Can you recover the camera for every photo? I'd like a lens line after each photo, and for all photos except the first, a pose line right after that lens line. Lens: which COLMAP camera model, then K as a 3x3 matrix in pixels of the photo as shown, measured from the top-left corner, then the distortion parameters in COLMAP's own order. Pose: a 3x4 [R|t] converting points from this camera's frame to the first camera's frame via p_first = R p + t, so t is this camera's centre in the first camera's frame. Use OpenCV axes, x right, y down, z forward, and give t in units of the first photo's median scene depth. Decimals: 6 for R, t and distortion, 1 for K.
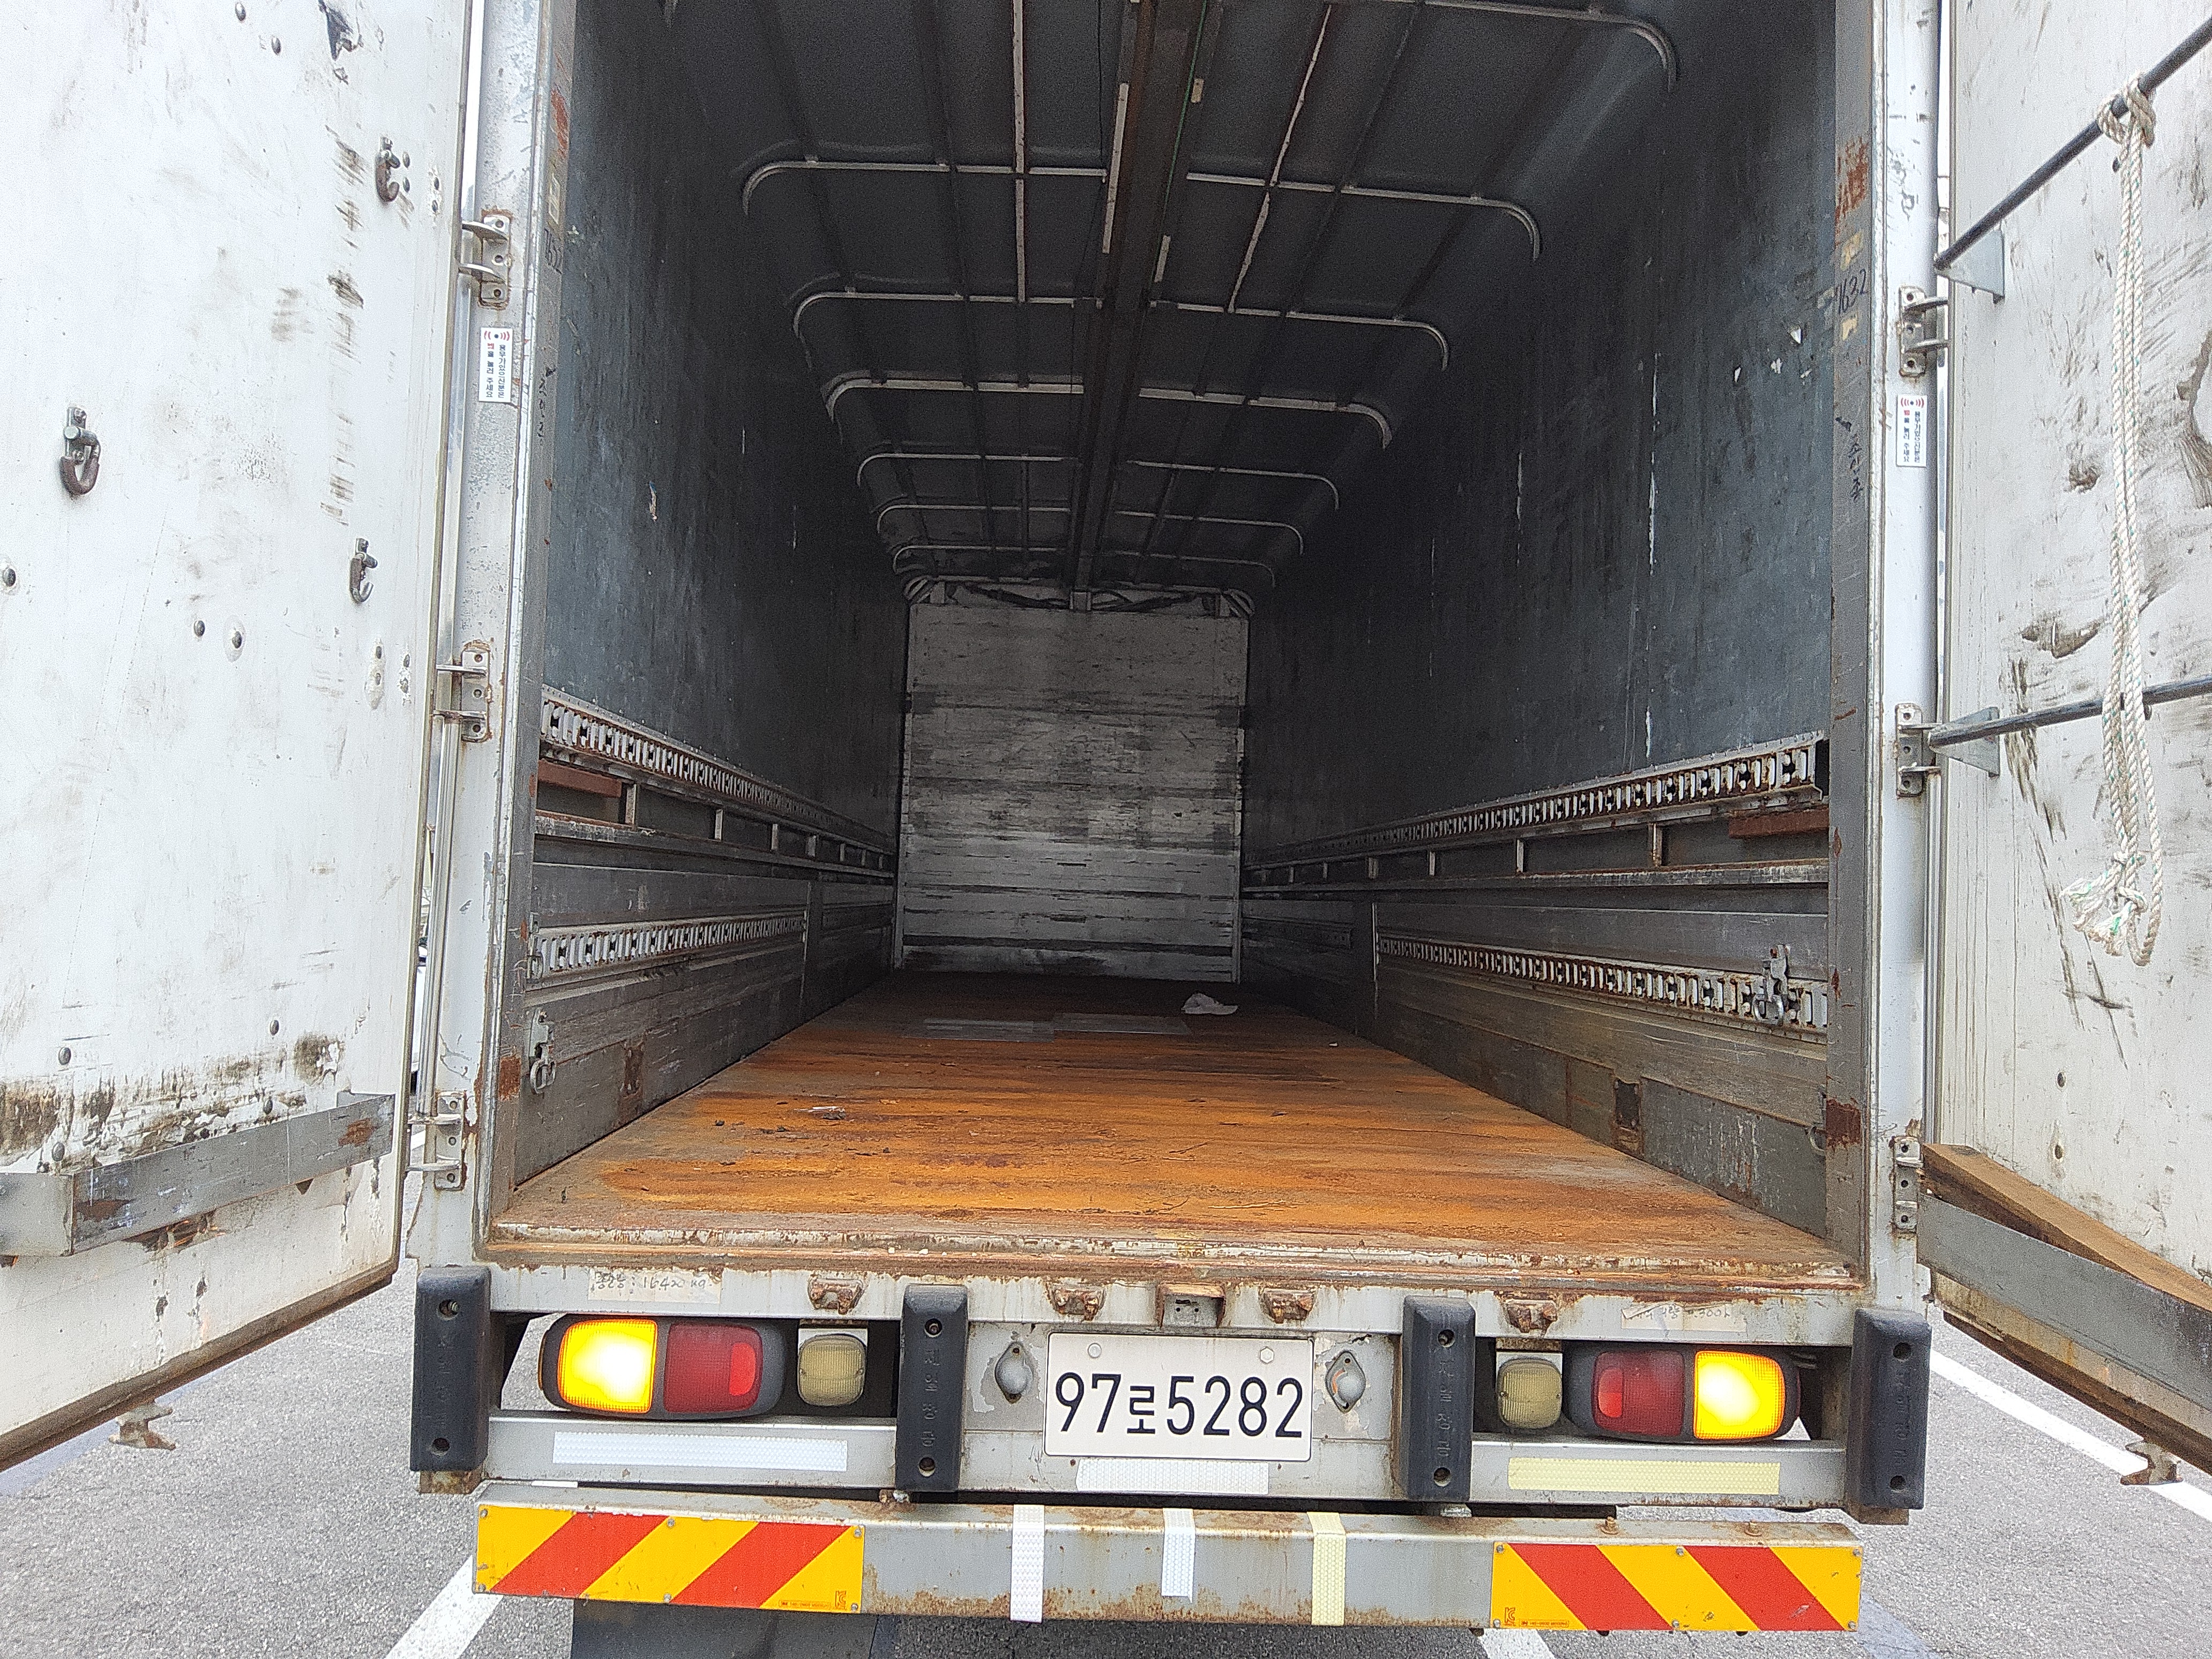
lens RADIAL K [[1648.0, 0, 1104.9], [0, 1648.0, 818.8], [0, 0, 1]] dist [0.106441, -0.181860]
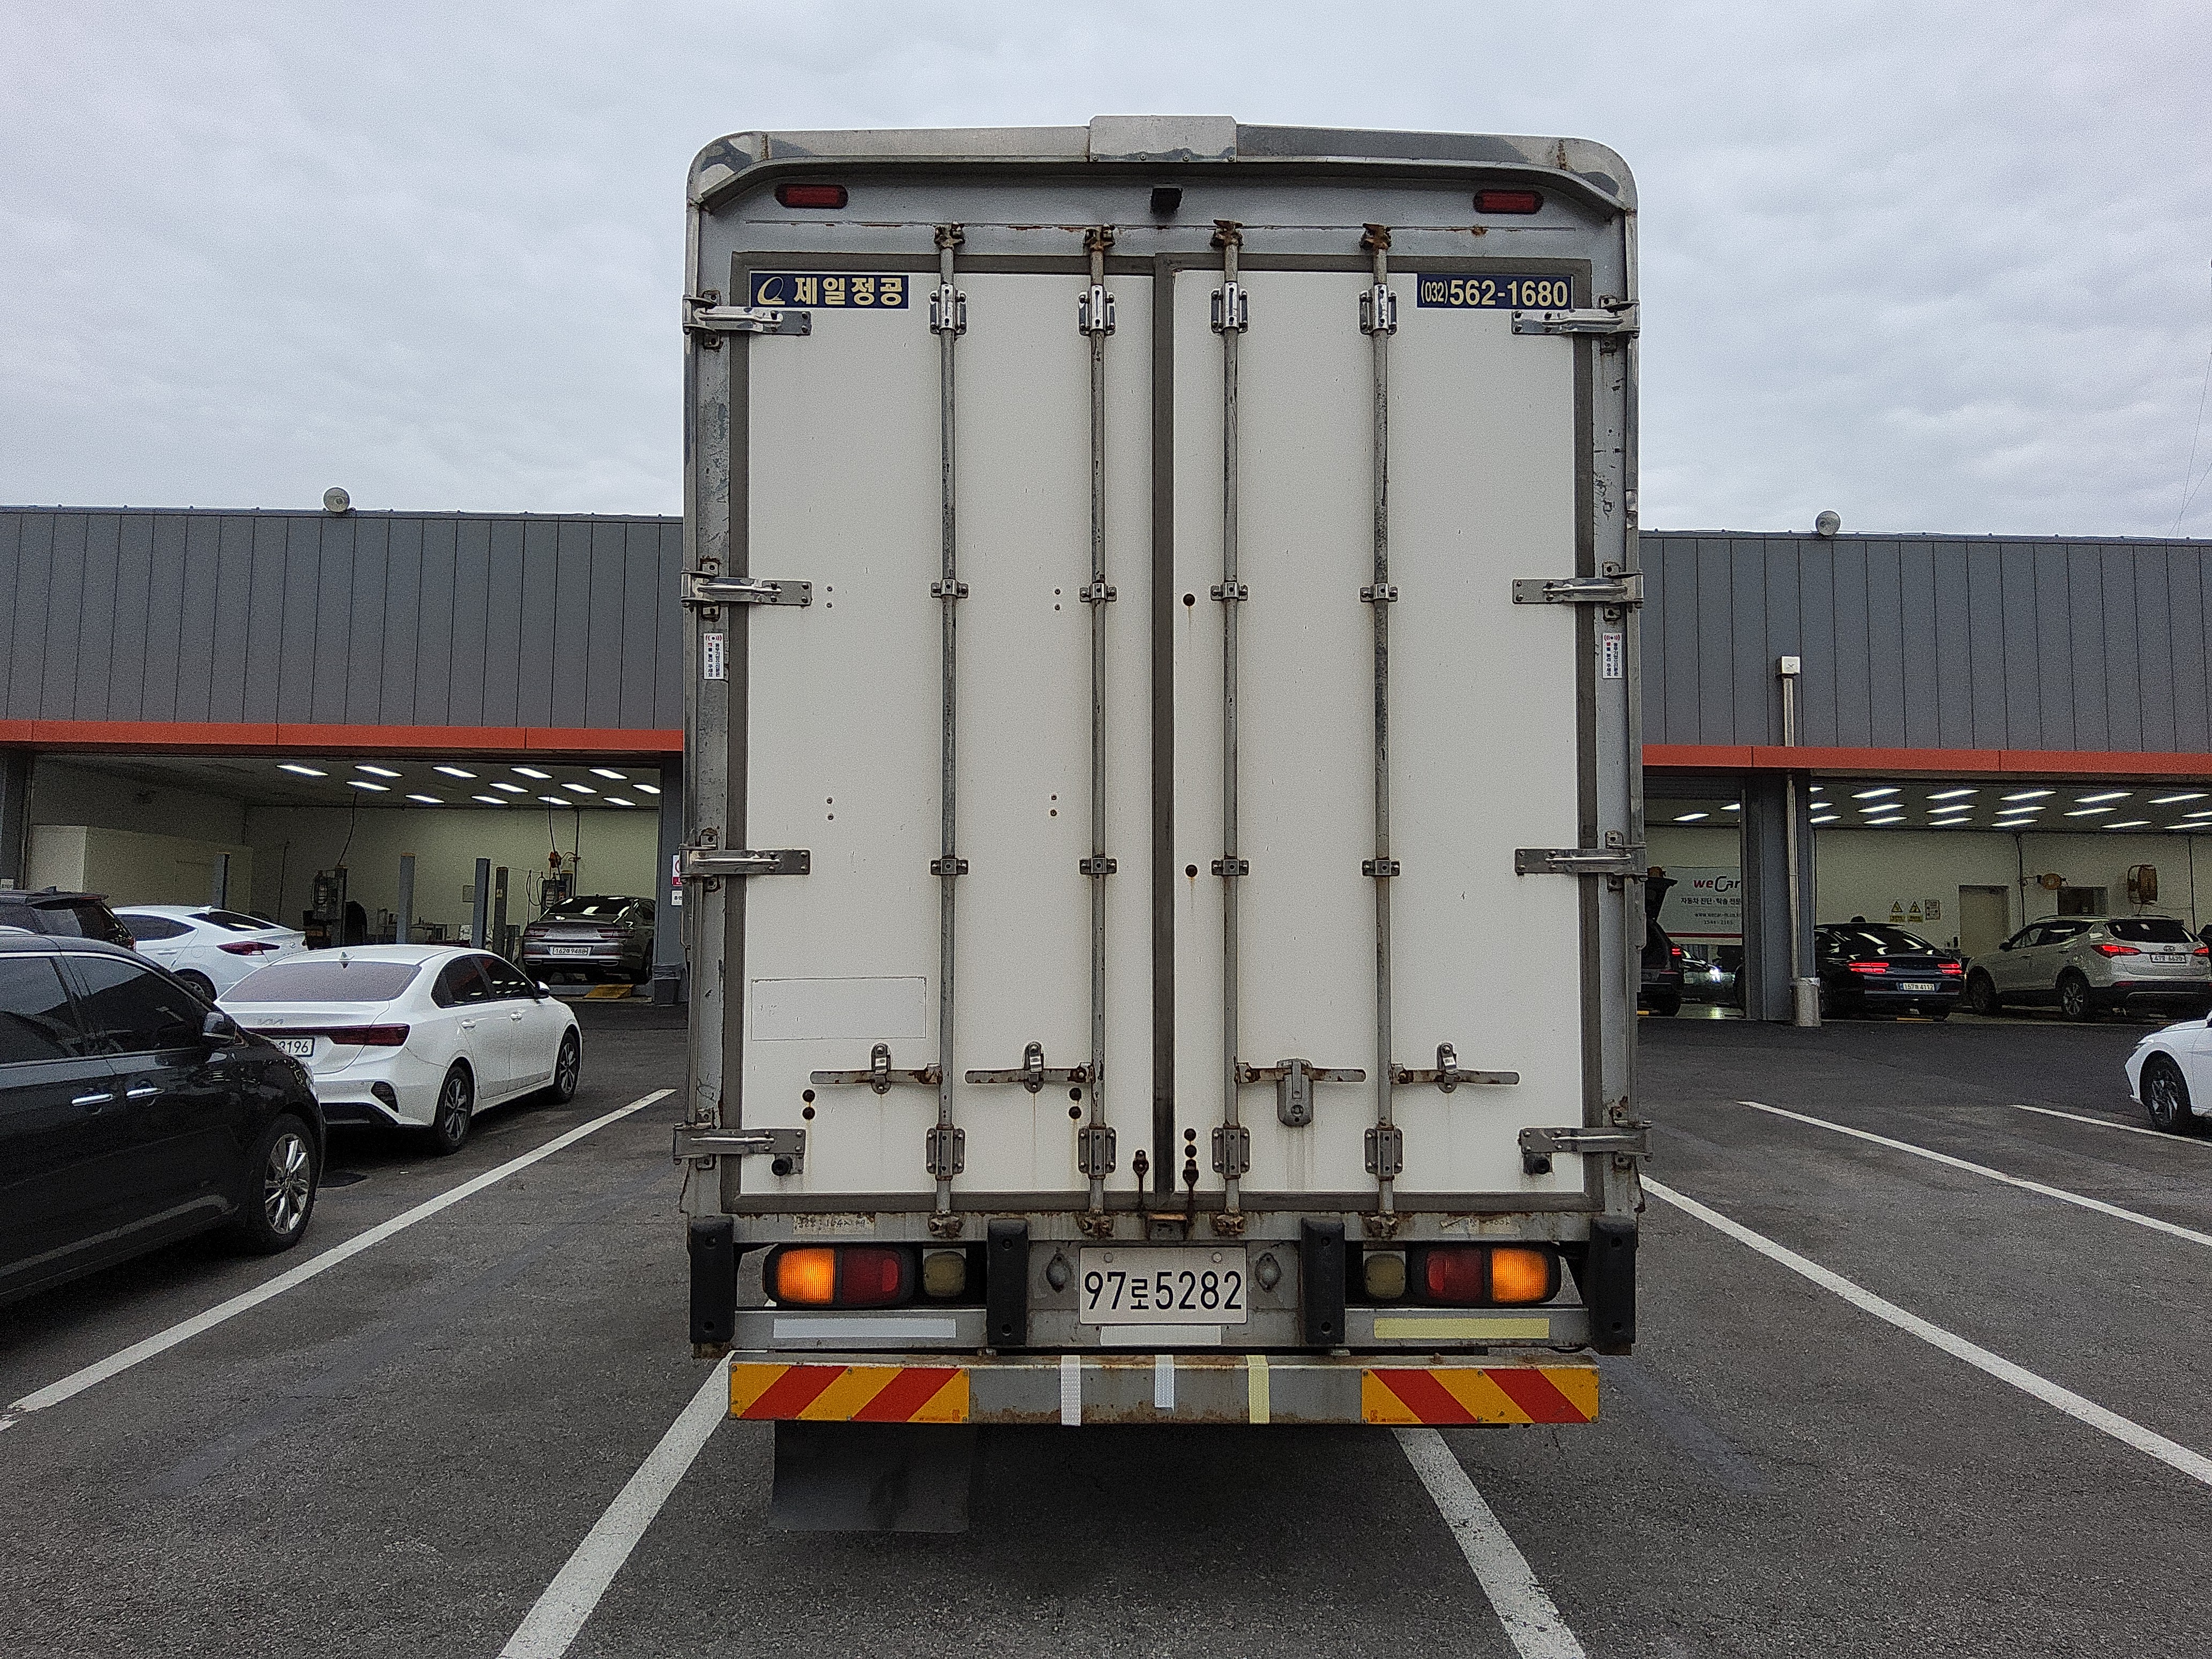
lens RADIAL K [[1648.0, 0, 1104.9], [0, 1648.0, 818.8], [0, 0, 1]] dist [0.106441, -0.181860]
pose [[0.999199, -0.034909, -0.019564, 0.036255], [0.035294, 0.999183, 0.019688, -0.132012], [0.018861, -0.020363, 0.999615, -0.580944]]
